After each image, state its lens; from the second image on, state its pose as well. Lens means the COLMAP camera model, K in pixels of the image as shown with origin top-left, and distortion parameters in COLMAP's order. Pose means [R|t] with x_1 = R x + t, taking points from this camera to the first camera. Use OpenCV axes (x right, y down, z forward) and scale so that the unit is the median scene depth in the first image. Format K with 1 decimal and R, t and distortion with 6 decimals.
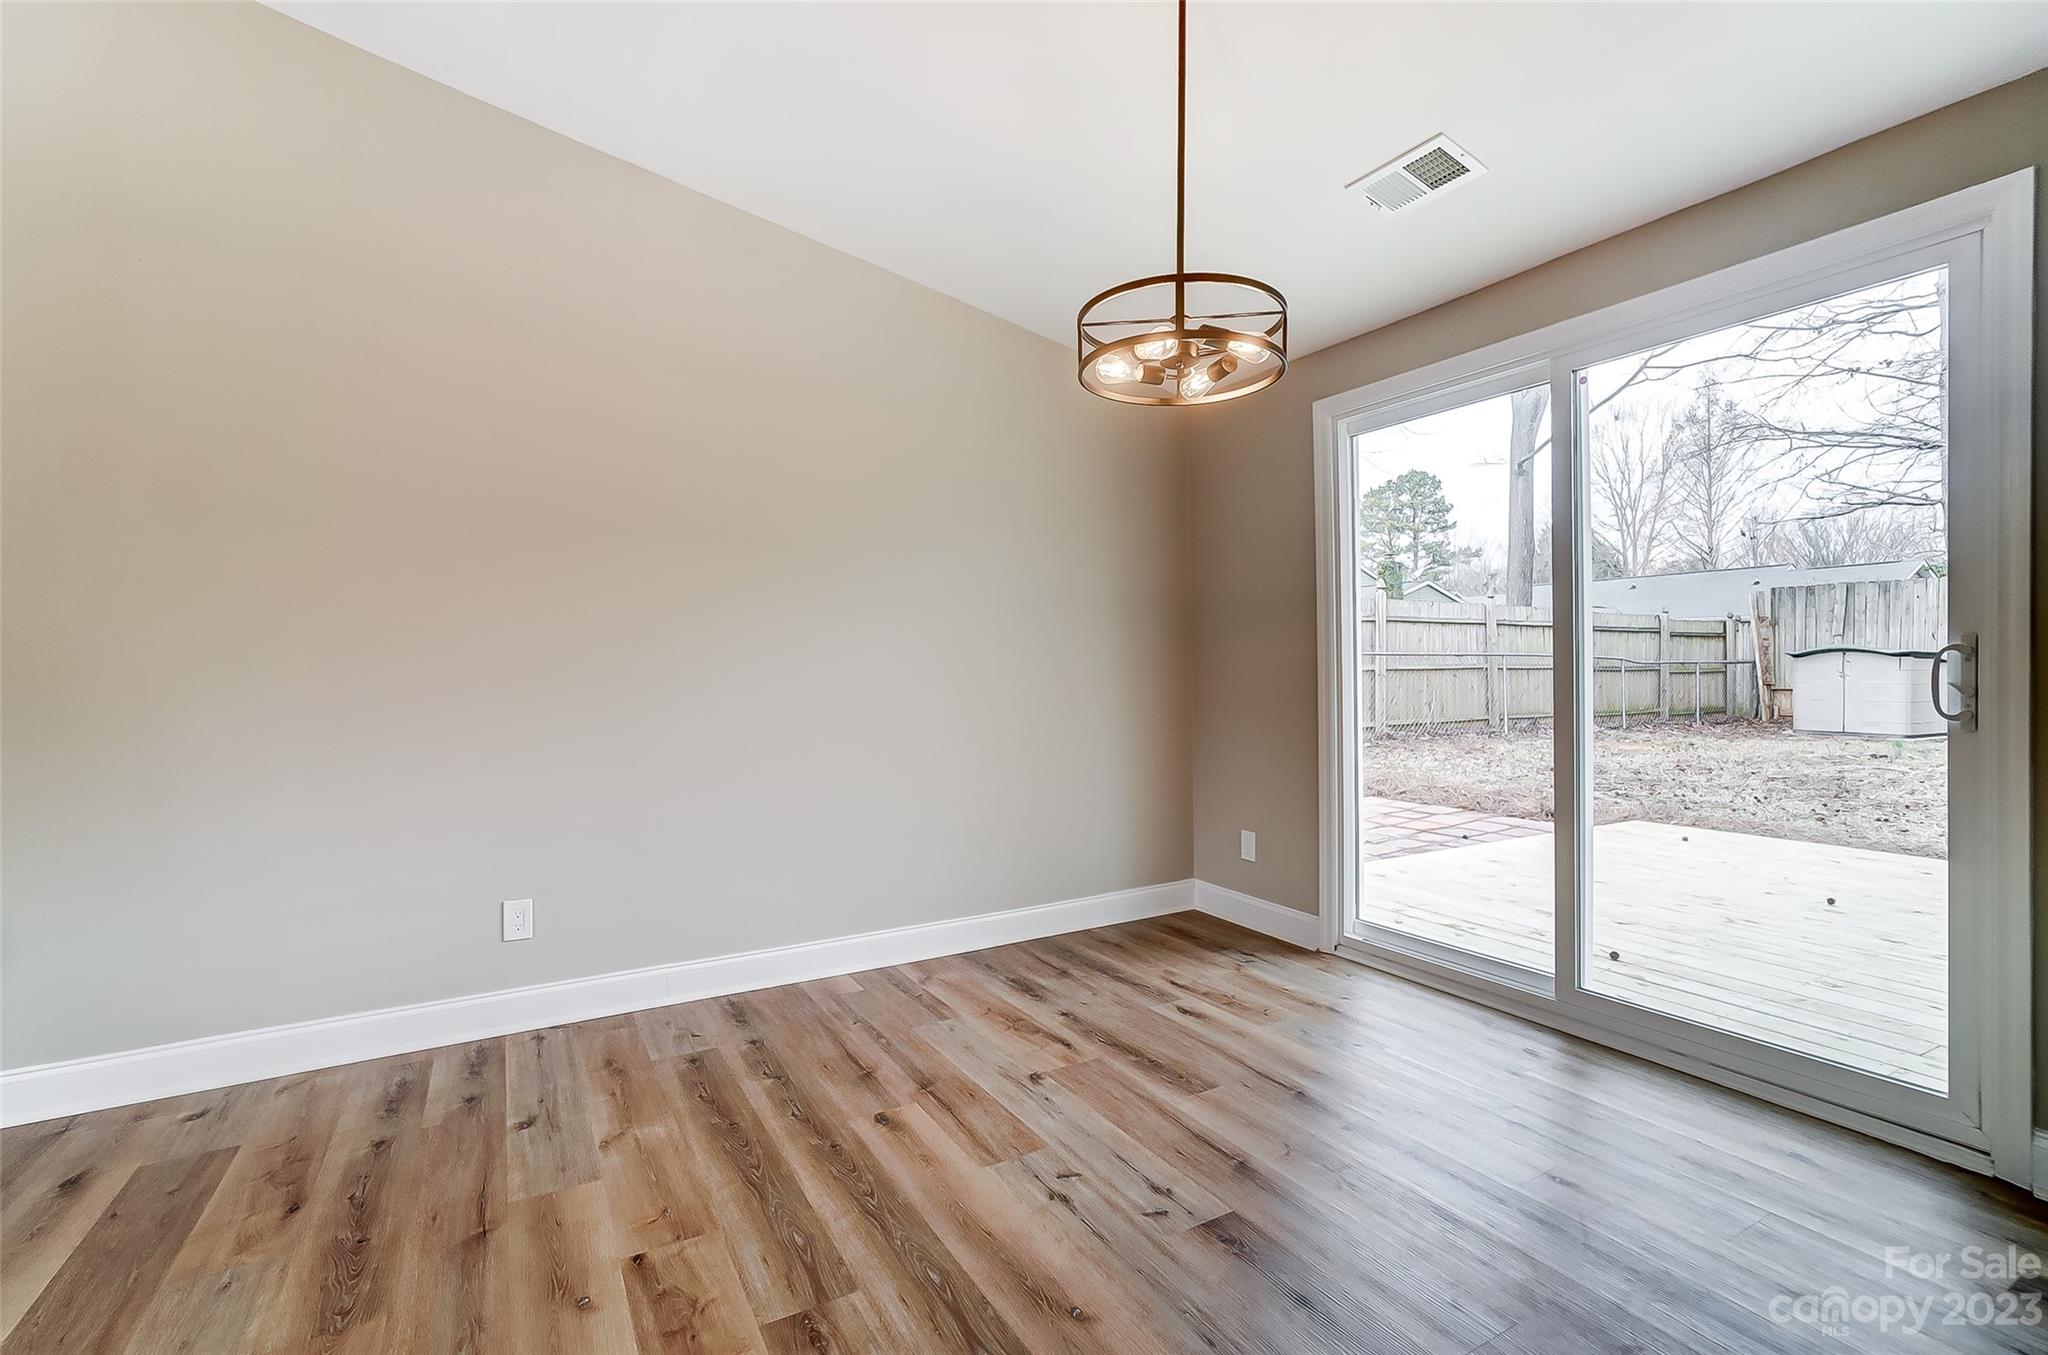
lens RADIAL K [[923.7, 0, 1026.4], [0, 923.7, 666.2], [0, 0, 1]] dist [-0.010868, 0.001038]
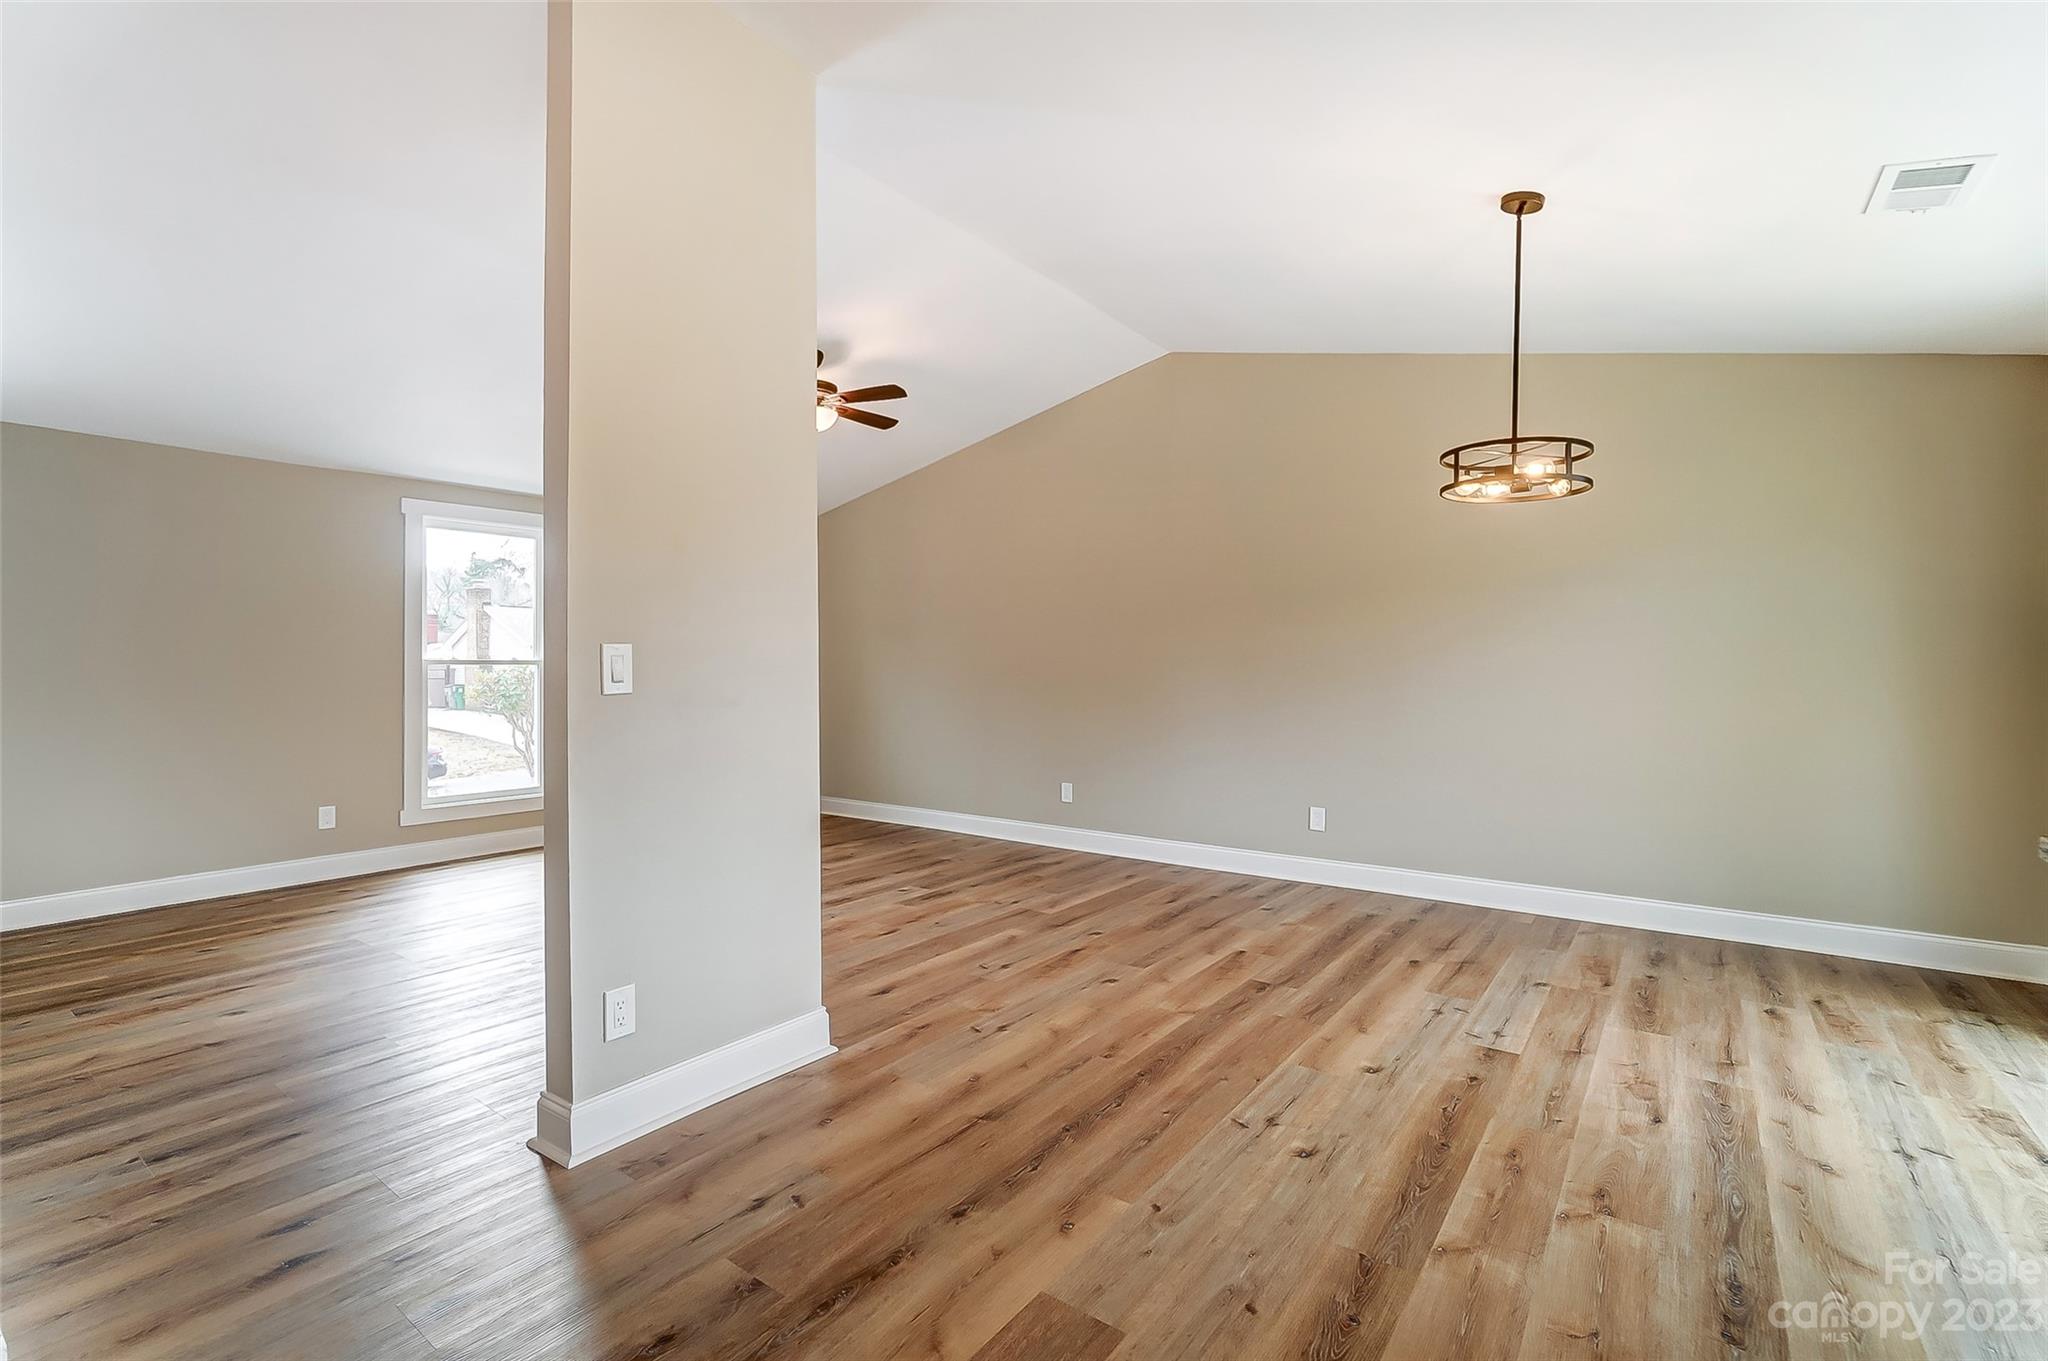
lens RADIAL K [[919.9, 0, 1014.2], [0, 919.9, 670.7], [0, 0, 1]] dist [-0.010595, 0.001200]
pose [[0.397306, 0.016418, -0.917539, 1.004368], [-0.006057, 0.999865, 0.015269, -0.032702], [0.917666, -0.000509, 0.397352, -0.263245]]
